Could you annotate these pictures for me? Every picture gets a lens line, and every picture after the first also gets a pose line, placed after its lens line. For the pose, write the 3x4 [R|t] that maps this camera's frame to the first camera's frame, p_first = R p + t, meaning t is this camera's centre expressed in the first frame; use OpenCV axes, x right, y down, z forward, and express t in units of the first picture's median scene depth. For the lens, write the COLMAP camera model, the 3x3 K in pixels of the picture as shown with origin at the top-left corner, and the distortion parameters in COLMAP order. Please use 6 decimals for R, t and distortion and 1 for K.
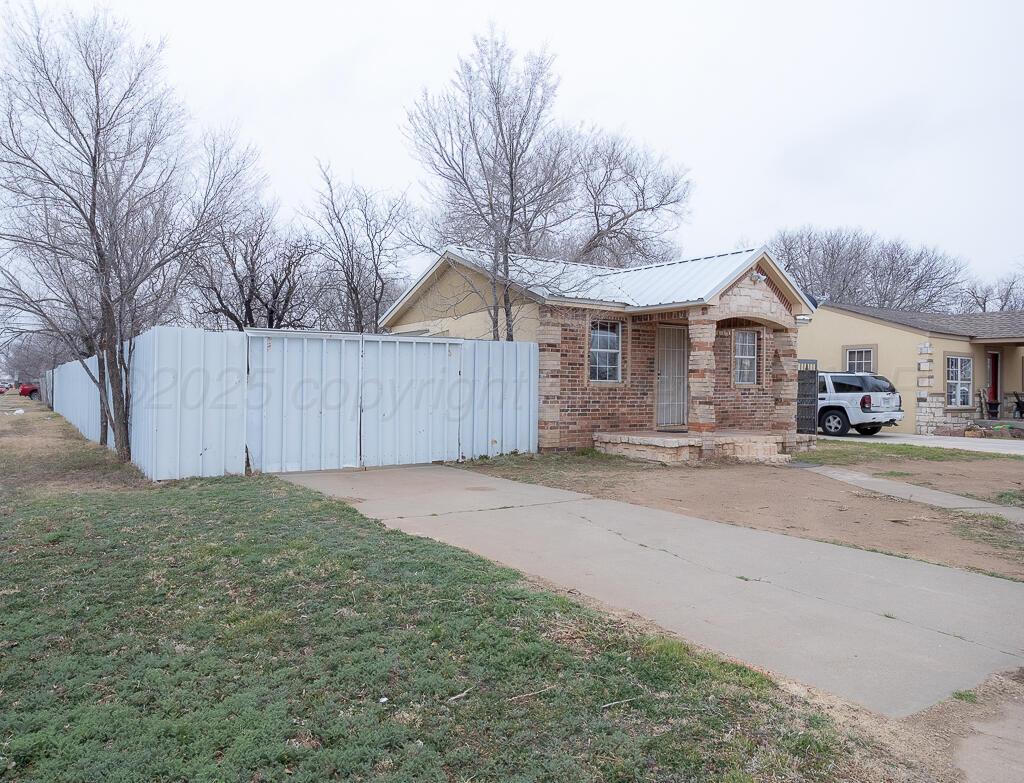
lens RADIAL K [[794.9, 0, 512.0], [0, 794.9, 391.5], [0, 0, 1]] dist [-0.007584, -0.000776]
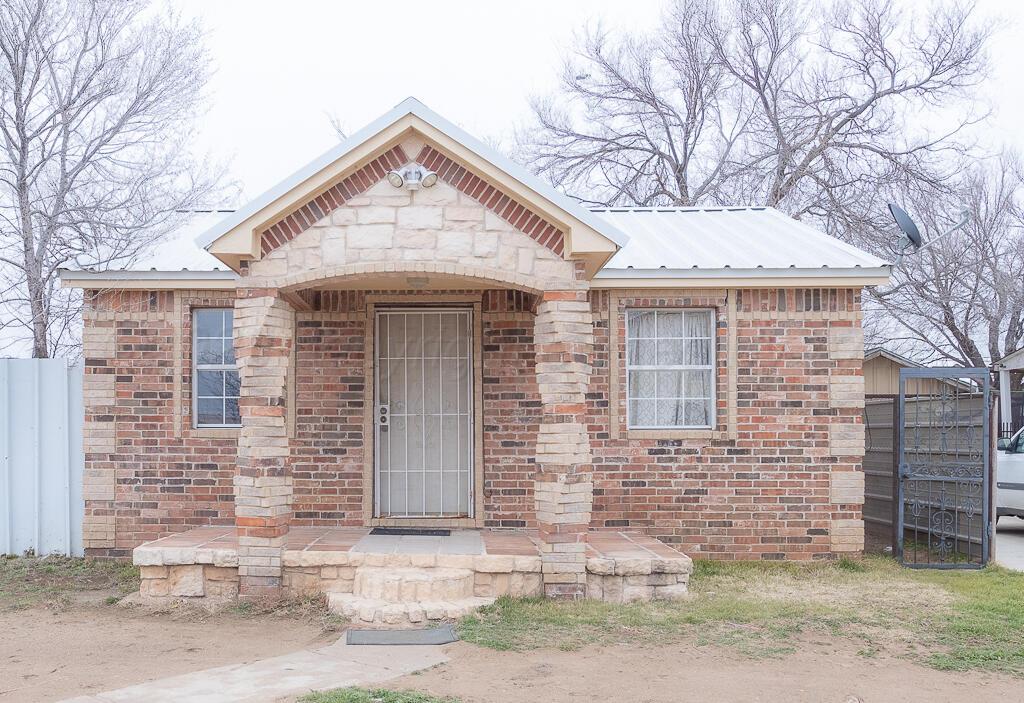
lens RADIAL K [[1019.8, 0, 511.5], [0, 1019.8, 434.3], [0, 0, 1]] dist [-0.012953, -0.011913]
pose [[0.784018, -0.005425, -0.620714, 0.690226], [-0.000437, 0.999957, -0.009291, -0.001774], [0.620738, 0.007556, 0.783982, 0.612002]]
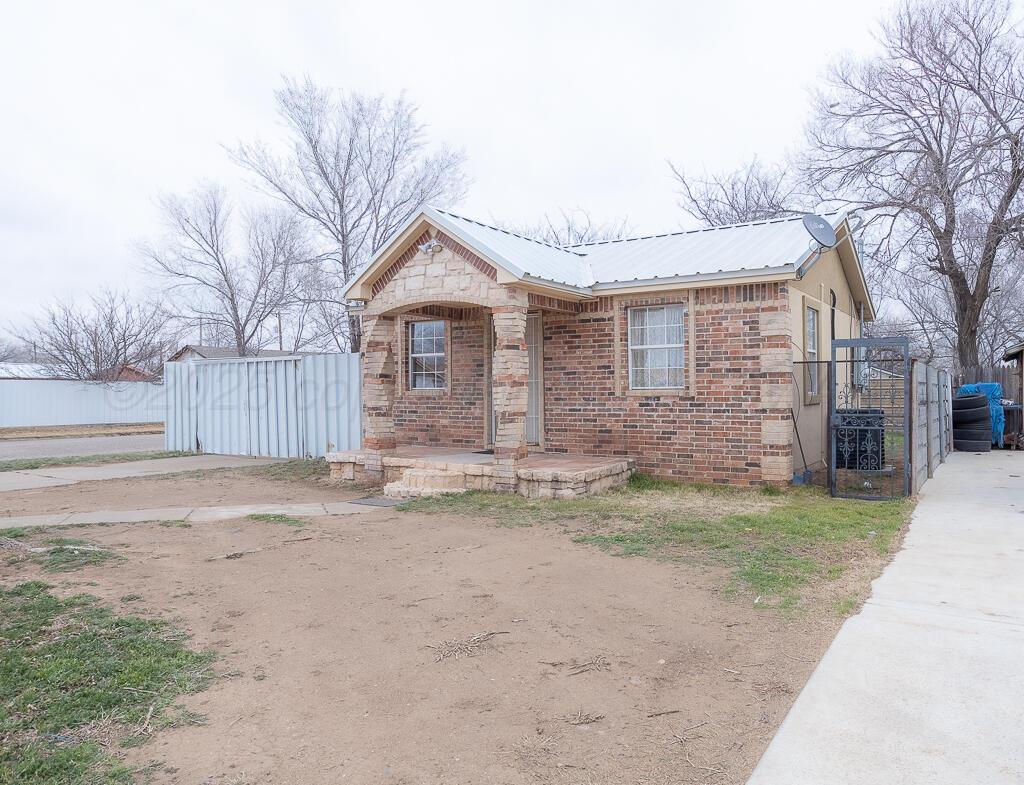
lens RADIAL K [[794.9, 0, 512.0], [0, 794.9, 392.5], [0, 0, 1]] dist [-0.007584, -0.000776]
pose [[0.308161, -0.007290, -0.951306, 1.035370], [-0.001616, 0.999965, -0.008186, -0.001851], [0.951333, 0.004060, 0.308138, 0.841464]]
